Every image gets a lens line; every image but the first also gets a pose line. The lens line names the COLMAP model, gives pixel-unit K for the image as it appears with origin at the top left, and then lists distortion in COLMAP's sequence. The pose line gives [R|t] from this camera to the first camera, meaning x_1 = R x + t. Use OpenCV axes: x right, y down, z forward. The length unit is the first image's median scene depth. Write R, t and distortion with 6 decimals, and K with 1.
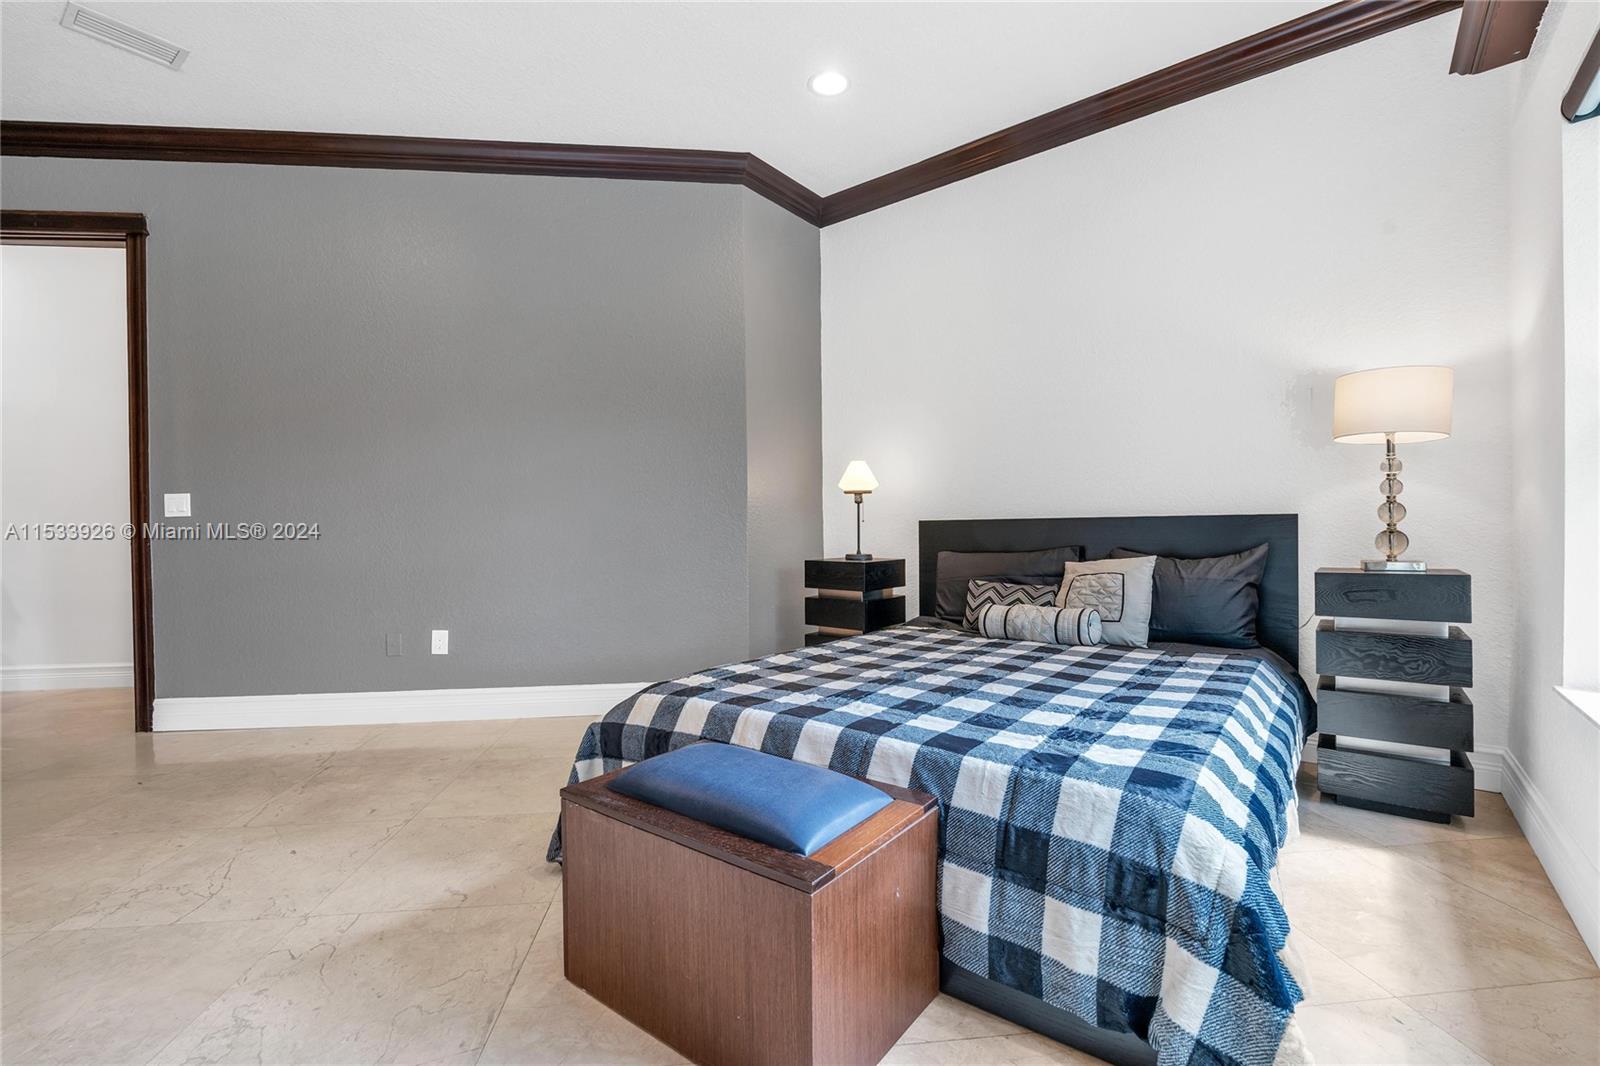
lens RADIAL K [[702.2, 0, 802.0], [0, 702.2, 533.9], [0, 0, 1]] dist [-0.008324, 0.000518]
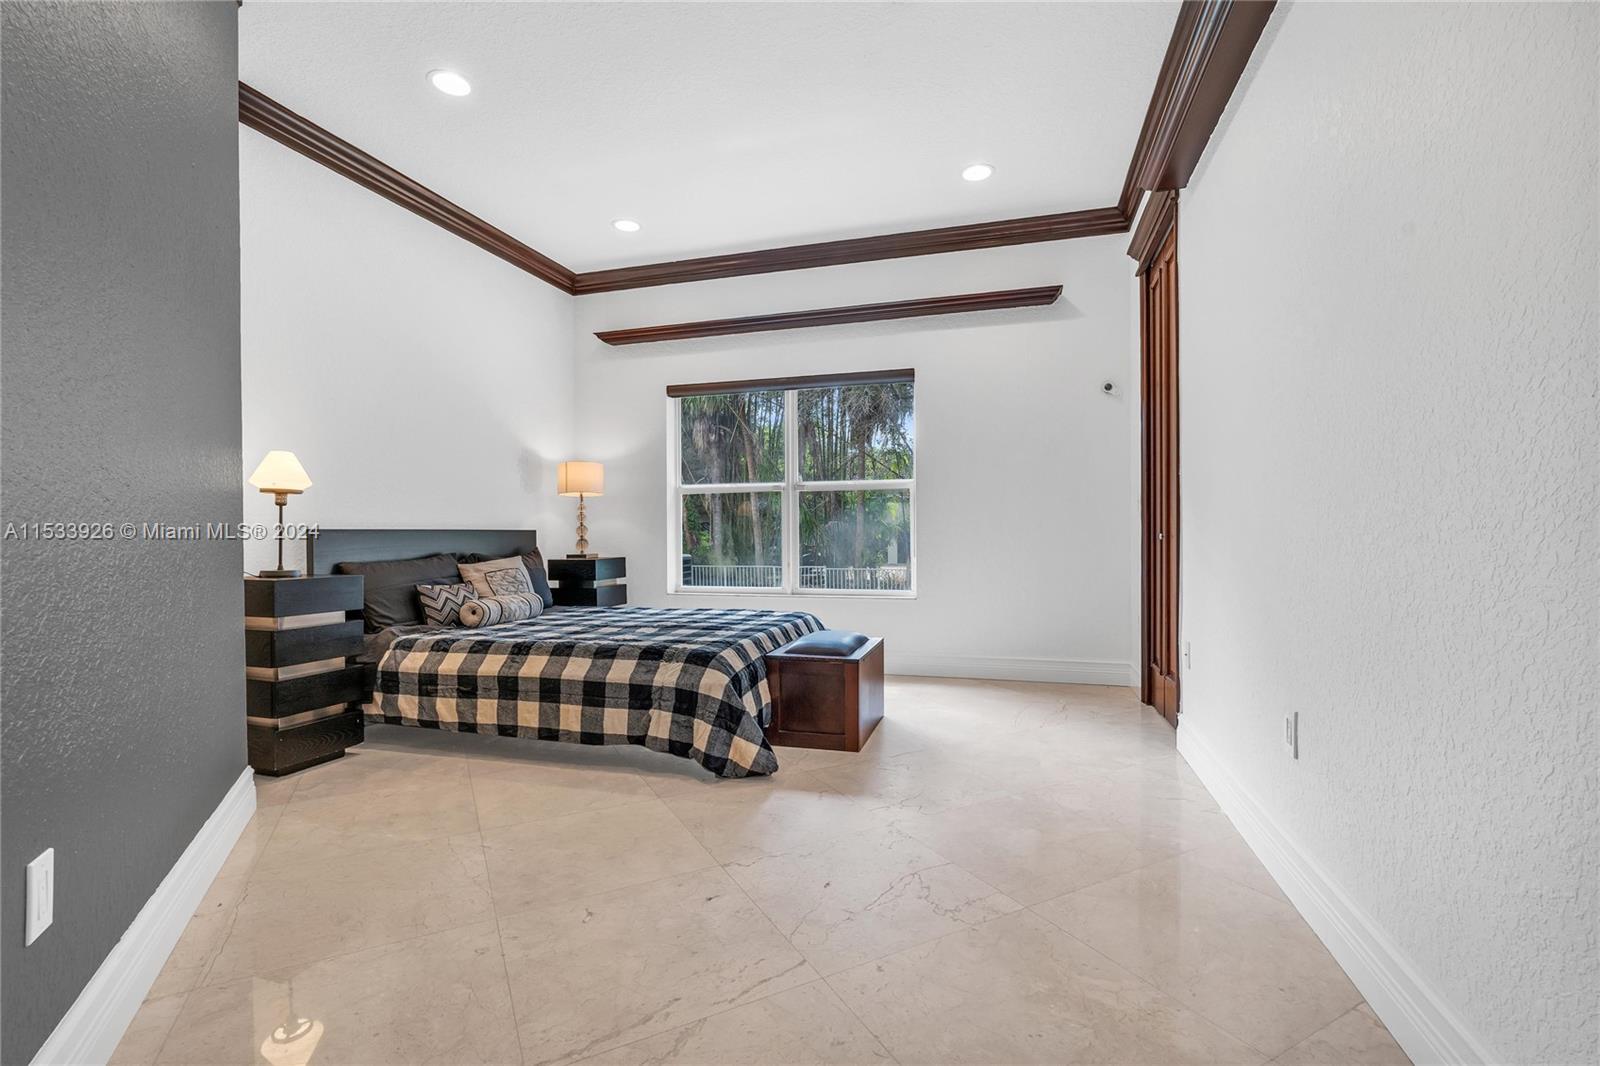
lens RADIAL K [[702.2, 0, 802.0], [0, 702.2, 533.9], [0, 0, 1]] dist [-0.008324, 0.000518]
pose [[-0.360267, 0.006491, 0.932827, -1.163641], [0.007328, 0.999965, -0.004128, -0.005998], [-0.932820, 0.005349, -0.360302, 0.999054]]
